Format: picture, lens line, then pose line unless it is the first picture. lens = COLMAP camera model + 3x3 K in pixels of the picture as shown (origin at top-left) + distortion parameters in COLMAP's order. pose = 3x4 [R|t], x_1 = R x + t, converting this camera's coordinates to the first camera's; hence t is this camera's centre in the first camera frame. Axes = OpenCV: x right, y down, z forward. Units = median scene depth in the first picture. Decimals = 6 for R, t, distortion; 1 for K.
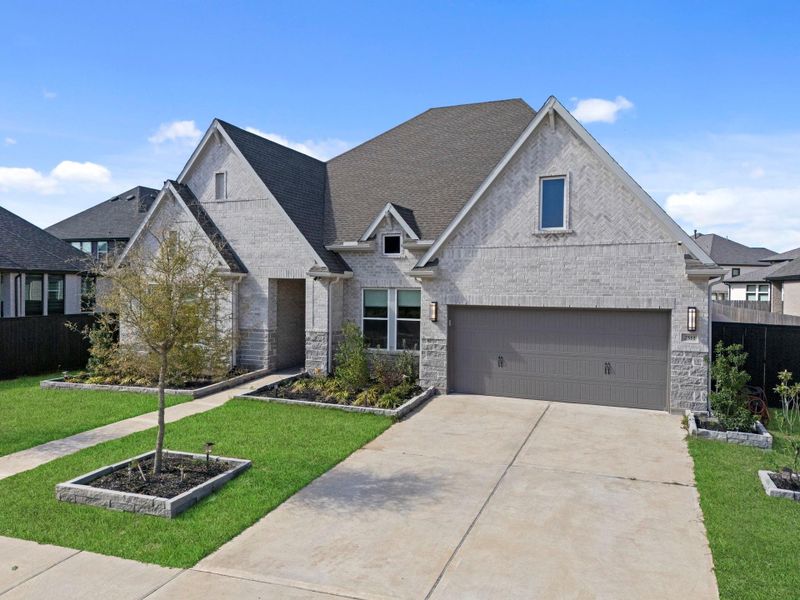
lens RADIAL K [[601.3, 0, 393.2], [0, 601.3, 298.7], [0, 0, 1]] dist [0.057690, -0.047857]
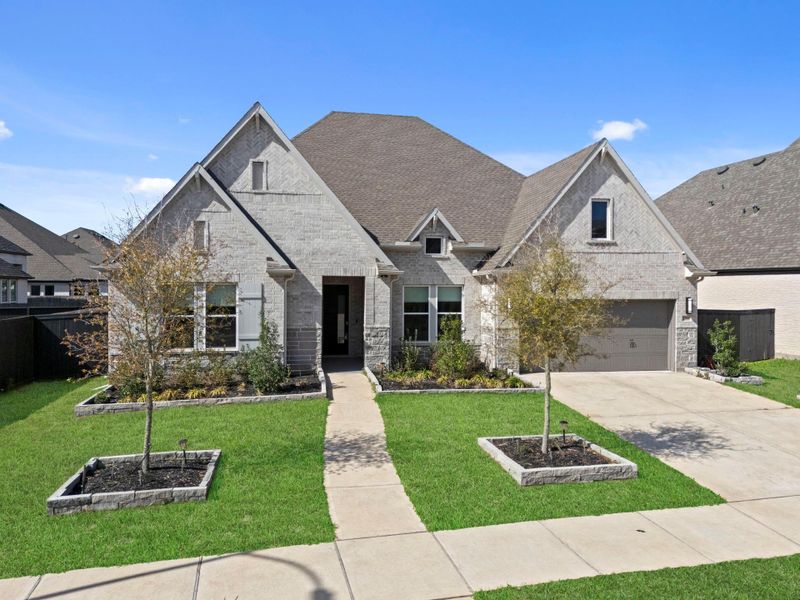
lens RADIAL K [[601.3, 0, 393.2], [0, 601.3, 298.7], [0, 0, 1]] dist [0.057690, -0.047857]
pose [[0.836735, -0.016621, 0.547355, -0.804978], [0.012444, 0.999858, 0.011339, -0.007644], [-0.547466, -0.002676, 0.836824, 0.146625]]
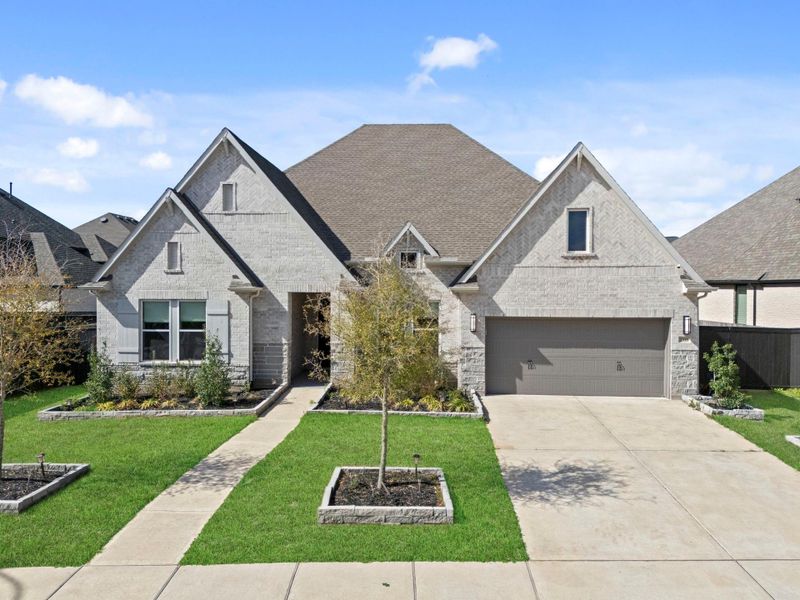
lens RADIAL K [[601.3, 0, 393.2], [0, 601.3, 298.7], [0, 0, 1]] dist [0.057690, -0.047857]
pose [[0.940649, -0.013542, 0.339112, -0.476463], [0.011704, 0.999904, 0.007465, -0.035631], [-0.339180, -0.003053, 0.940716, -0.005641]]
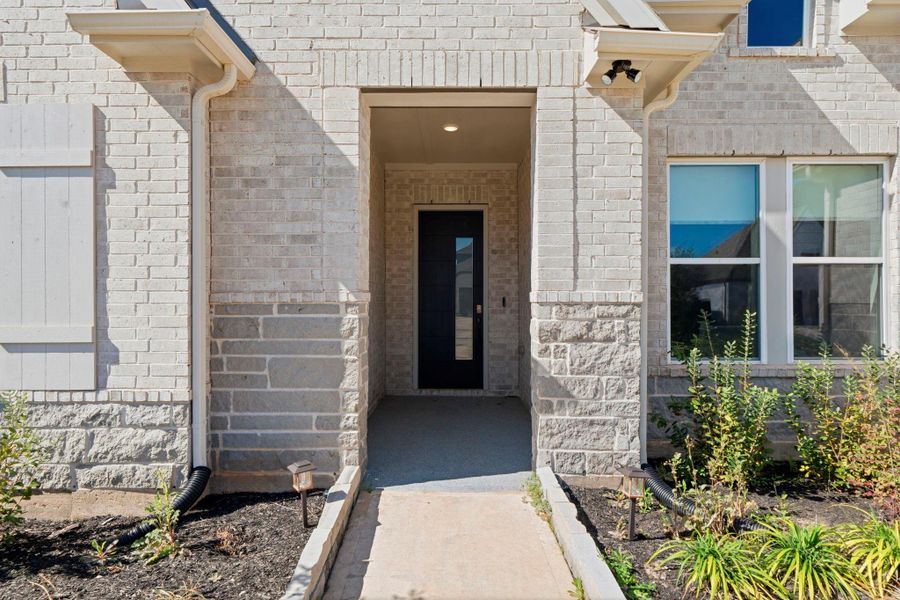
lens RADIAL K [[600.8, 0, 445.7], [0, 600.8, 295.8], [0, 0, 1]] dist [-0.005928, -0.000296]
pose [[0.913713, -0.007595, 0.406289, -0.340385], [0.013560, 0.999838, -0.011805, 0.064755], [-0.406134, 0.016296, 0.913668, 0.958069]]
